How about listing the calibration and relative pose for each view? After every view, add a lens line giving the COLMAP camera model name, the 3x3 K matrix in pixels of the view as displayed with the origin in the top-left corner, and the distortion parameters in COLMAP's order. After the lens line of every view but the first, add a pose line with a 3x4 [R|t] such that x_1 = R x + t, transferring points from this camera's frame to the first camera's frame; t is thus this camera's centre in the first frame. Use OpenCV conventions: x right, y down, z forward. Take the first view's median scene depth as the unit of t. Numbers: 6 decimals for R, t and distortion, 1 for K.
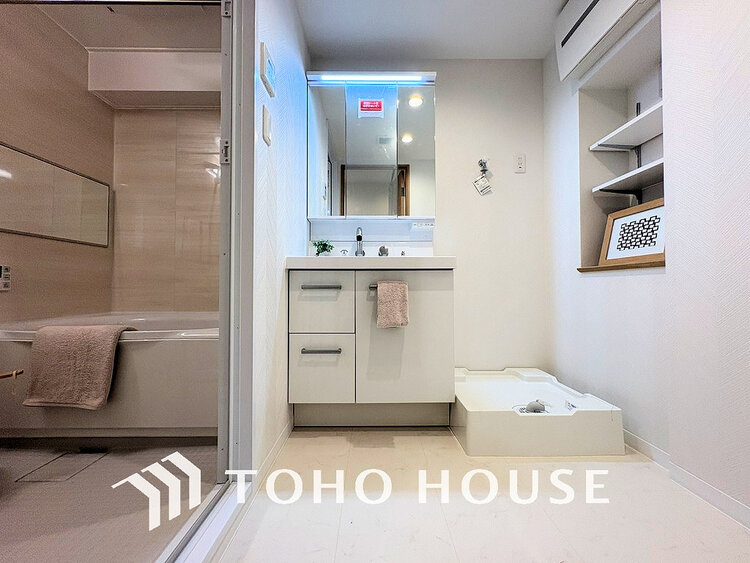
lens RADIAL K [[296.6, 0, 373.6], [0, 296.6, 281.2], [0, 0, 1]] dist [0.000915, -0.000073]
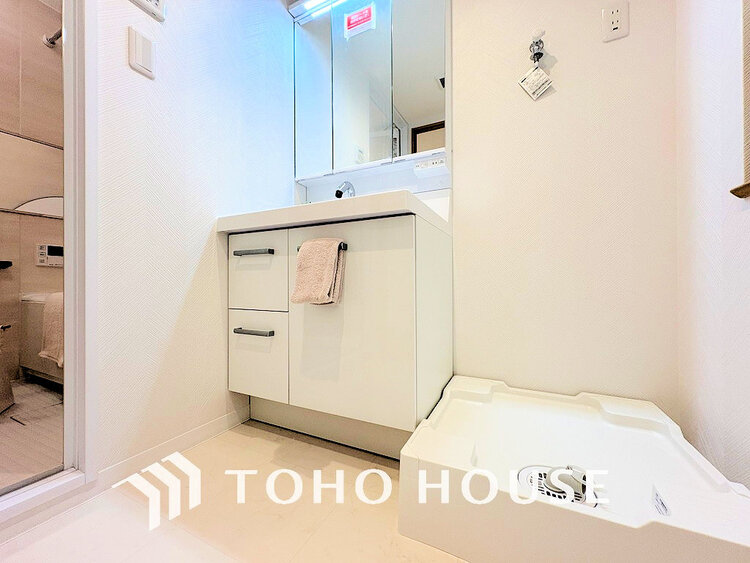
lens RADIAL K [[296.6, 0, 373.6], [0, 296.6, 281.2], [0, 0, 1]] dist [0.000915, -0.000073]
pose [[0.894080, -0.004612, -0.447883, 0.412280], [0.011858, 0.999840, 0.013376, 0.079904], [0.447749, -0.017270, 0.893992, 0.375431]]
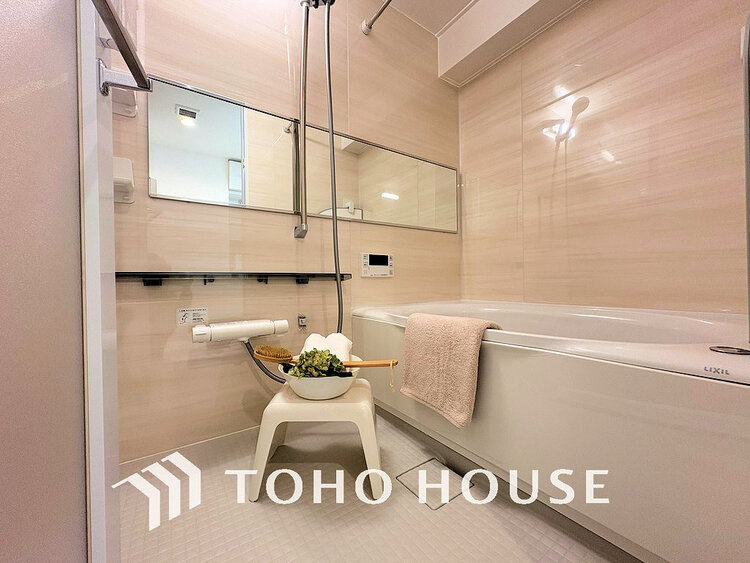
lens RADIAL K [[296.6, 0, 373.6], [0, 296.6, 281.2], [0, 0, 1]] dist [0.000915, -0.000073]
pose [[0.554067, -0.004132, -0.832462, -0.298848], [0.030063, 0.999435, 0.015048, 0.025798], [0.831929, -0.033364, 0.553878, 0.285805]]
